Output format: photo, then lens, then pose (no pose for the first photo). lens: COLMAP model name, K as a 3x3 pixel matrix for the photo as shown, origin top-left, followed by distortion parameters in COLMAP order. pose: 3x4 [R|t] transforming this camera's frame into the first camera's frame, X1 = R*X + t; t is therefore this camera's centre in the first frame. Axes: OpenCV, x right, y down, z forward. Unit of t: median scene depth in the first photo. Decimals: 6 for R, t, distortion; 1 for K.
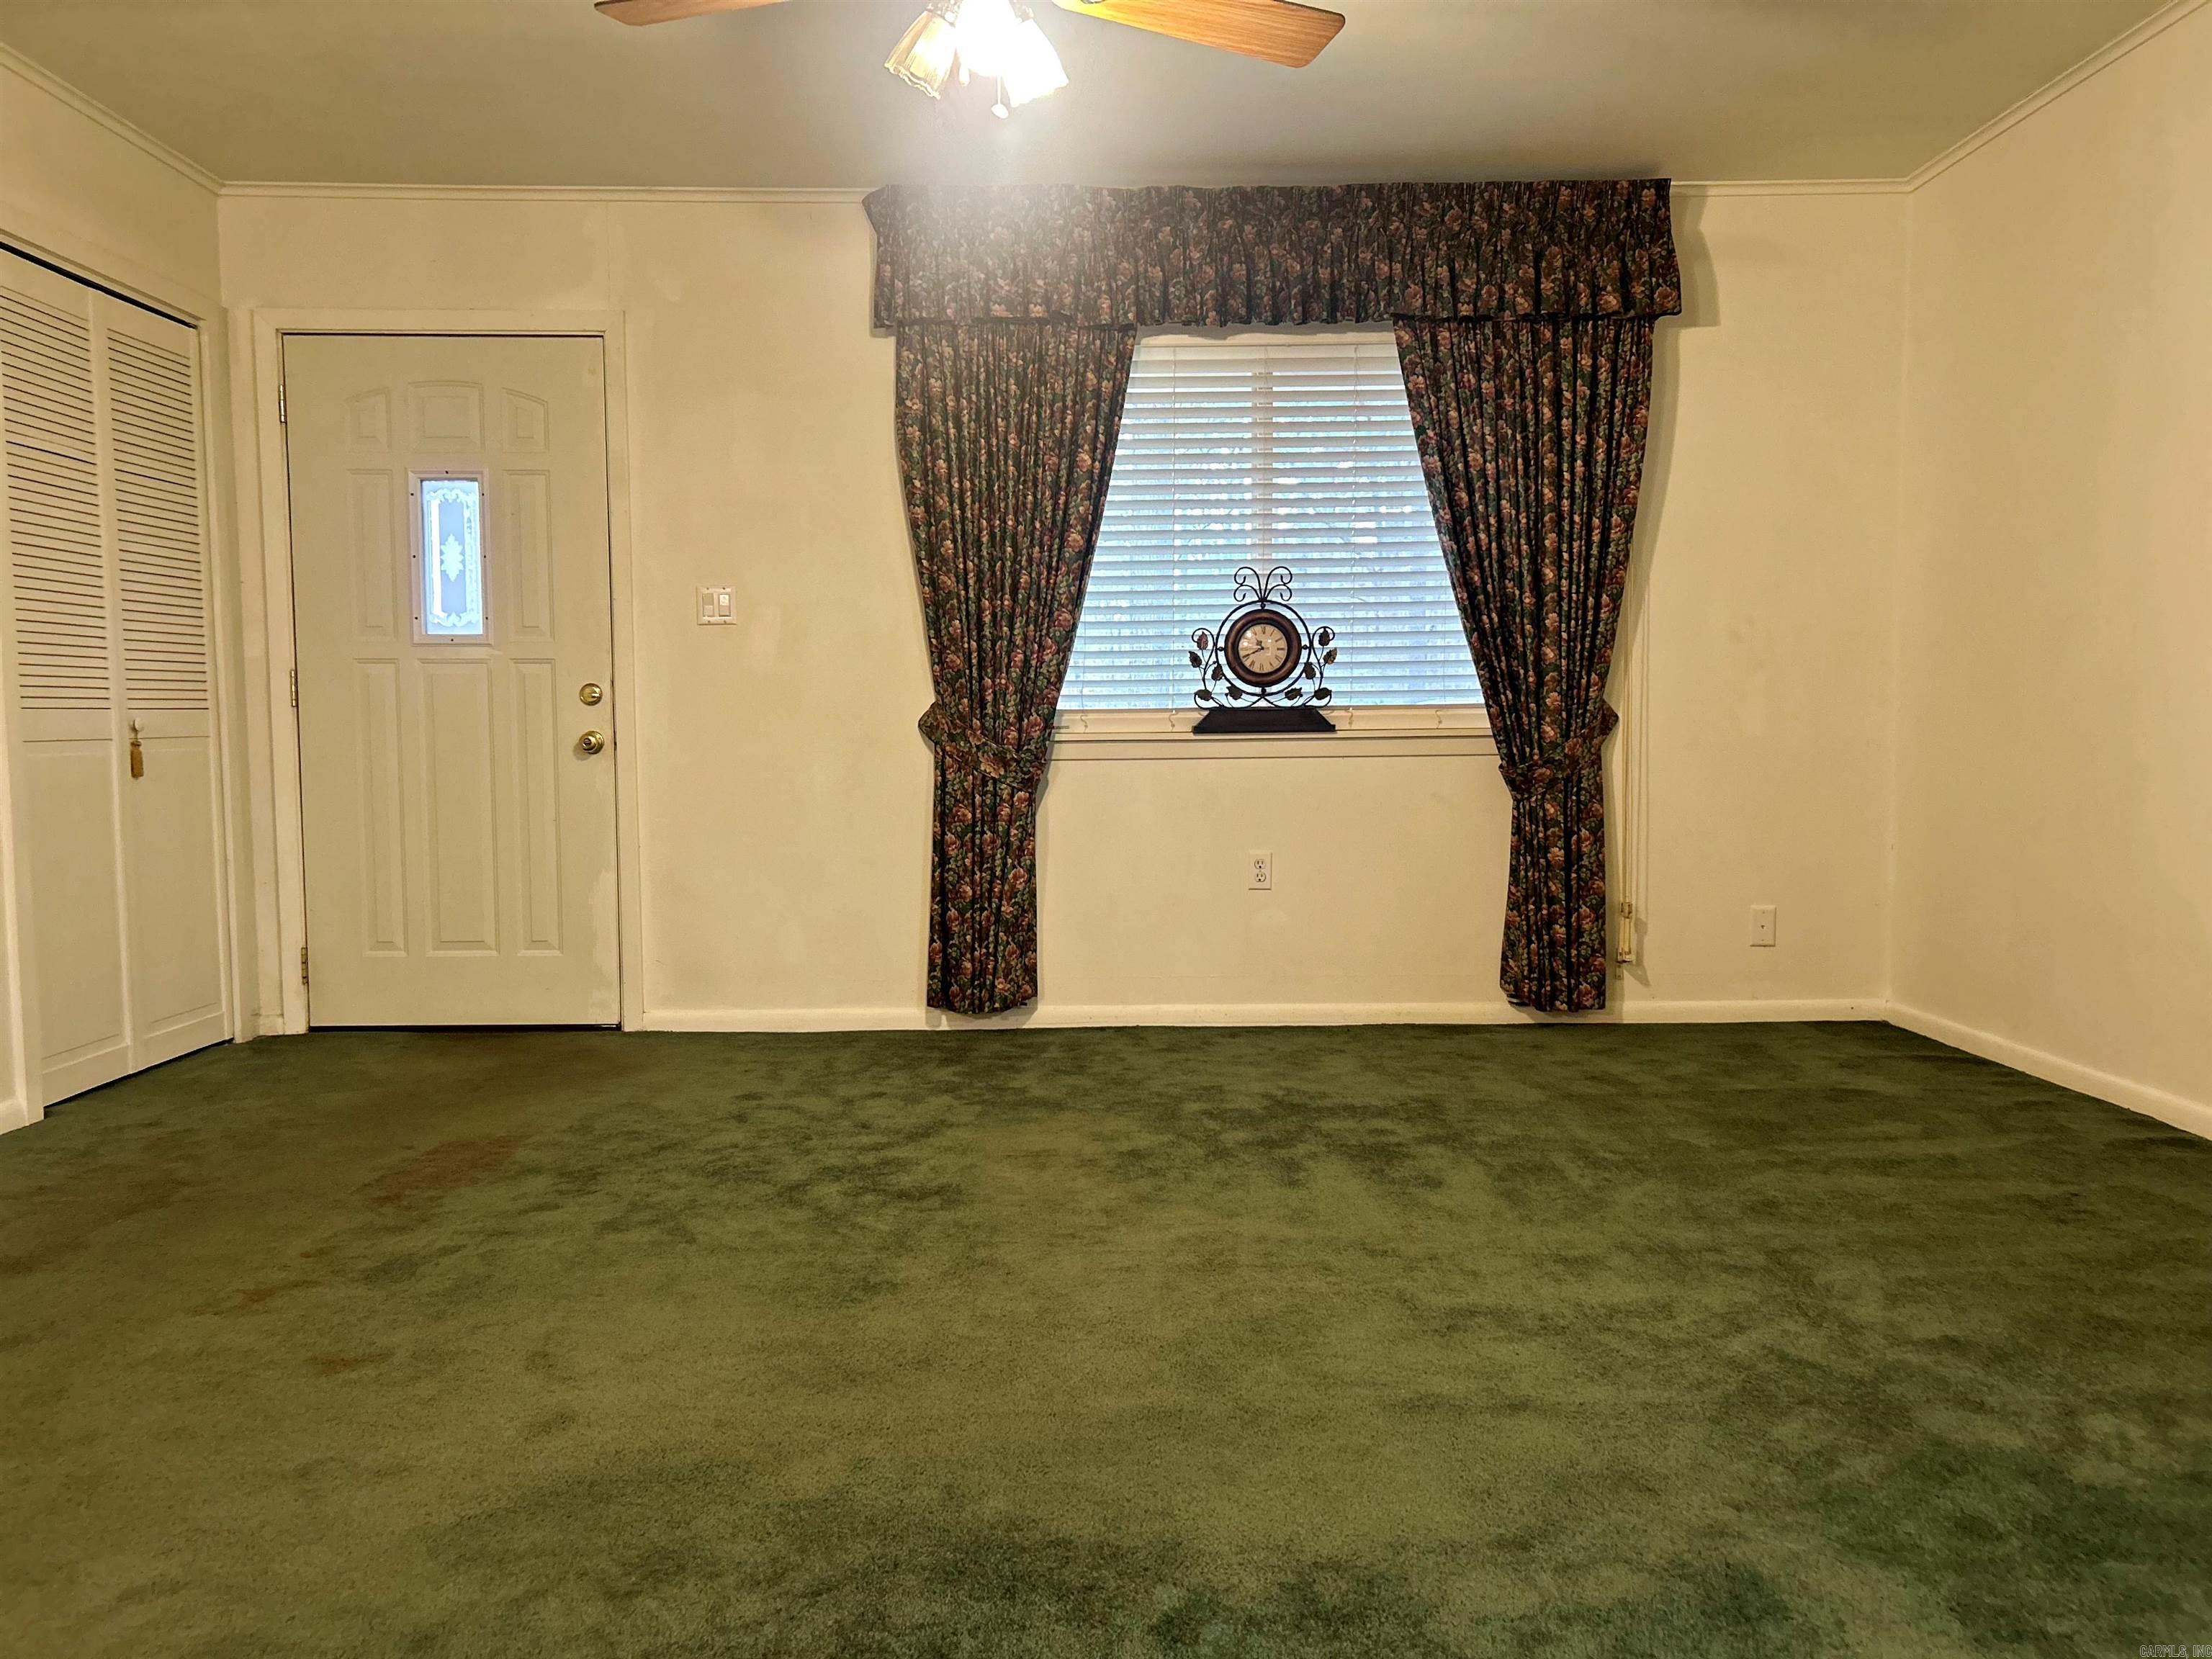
lens RADIAL K [[1665.9, 0, 1096.8], [0, 1665.9, 827.5], [0, 0, 1]] dist [0.066871, -0.074923]
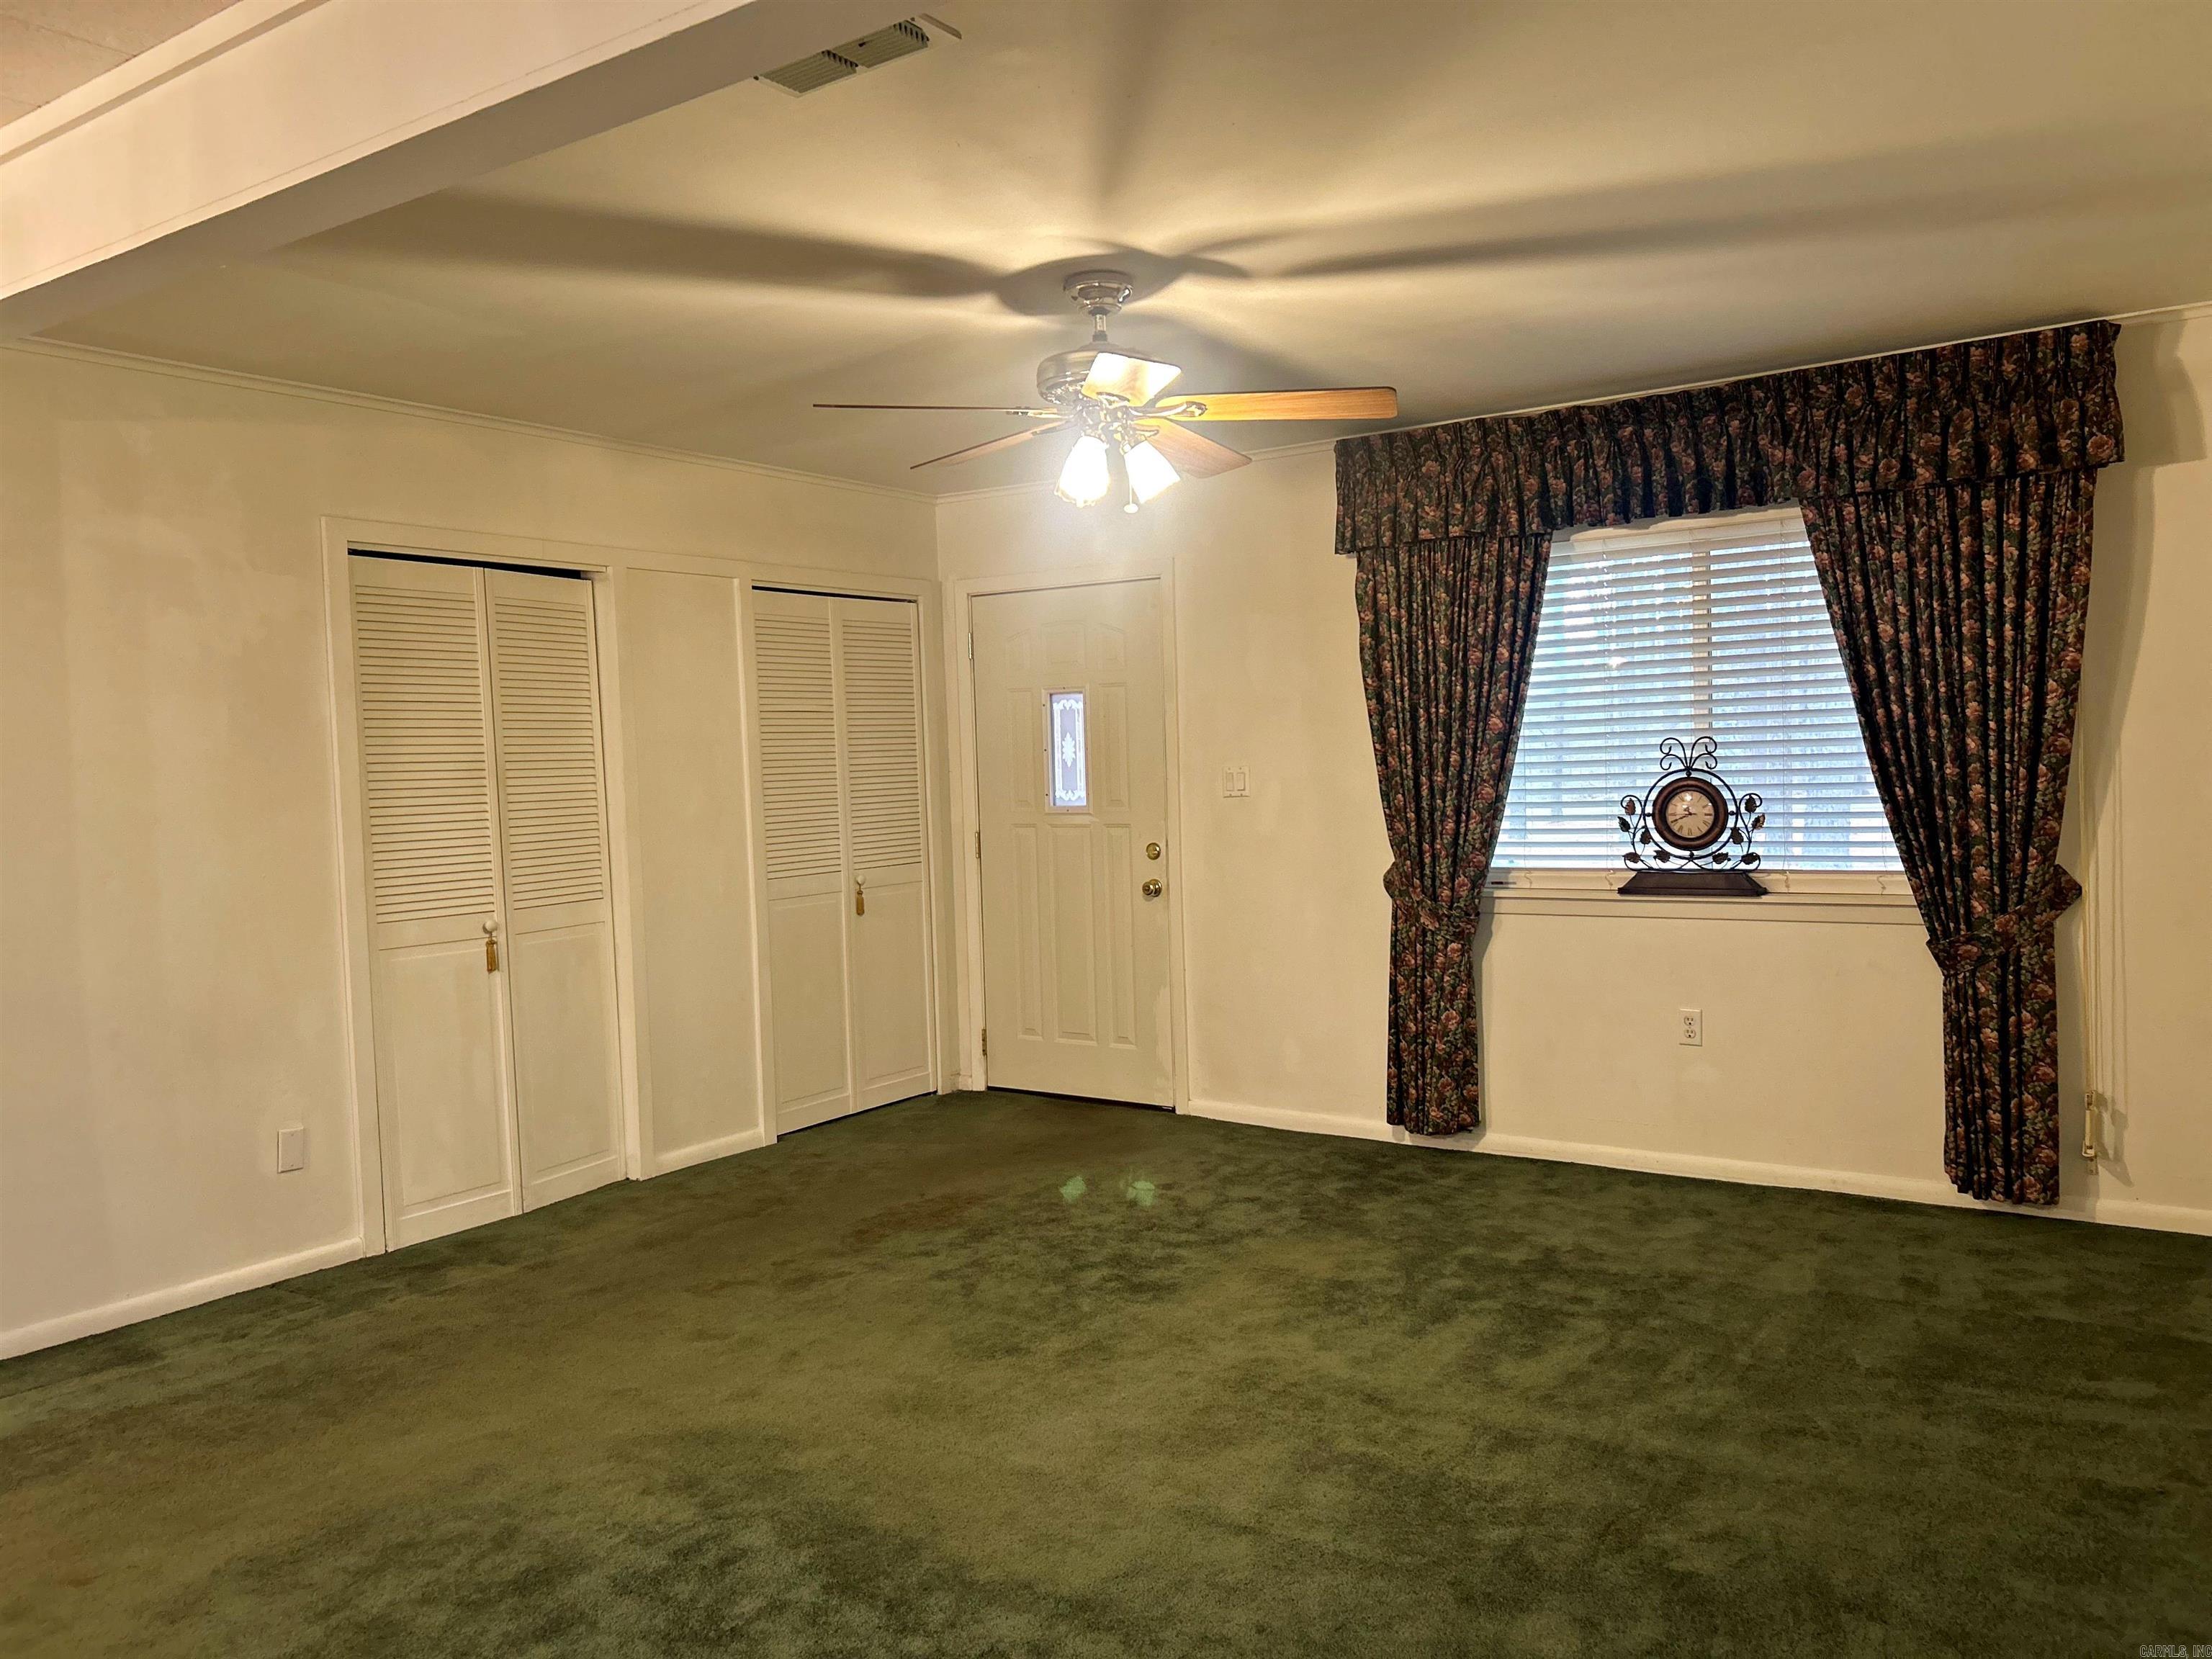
lens RADIAL K [[1665.9, 0, 1108.4], [0, 1665.9, 817.0], [0, 0, 1]] dist [0.066871, -0.074923]
pose [[0.815507, 0.002180, -0.578744, 0.427314], [-0.010171, 0.999892, -0.010566, -0.094326], [0.578658, 0.014503, 0.815441, -0.073541]]
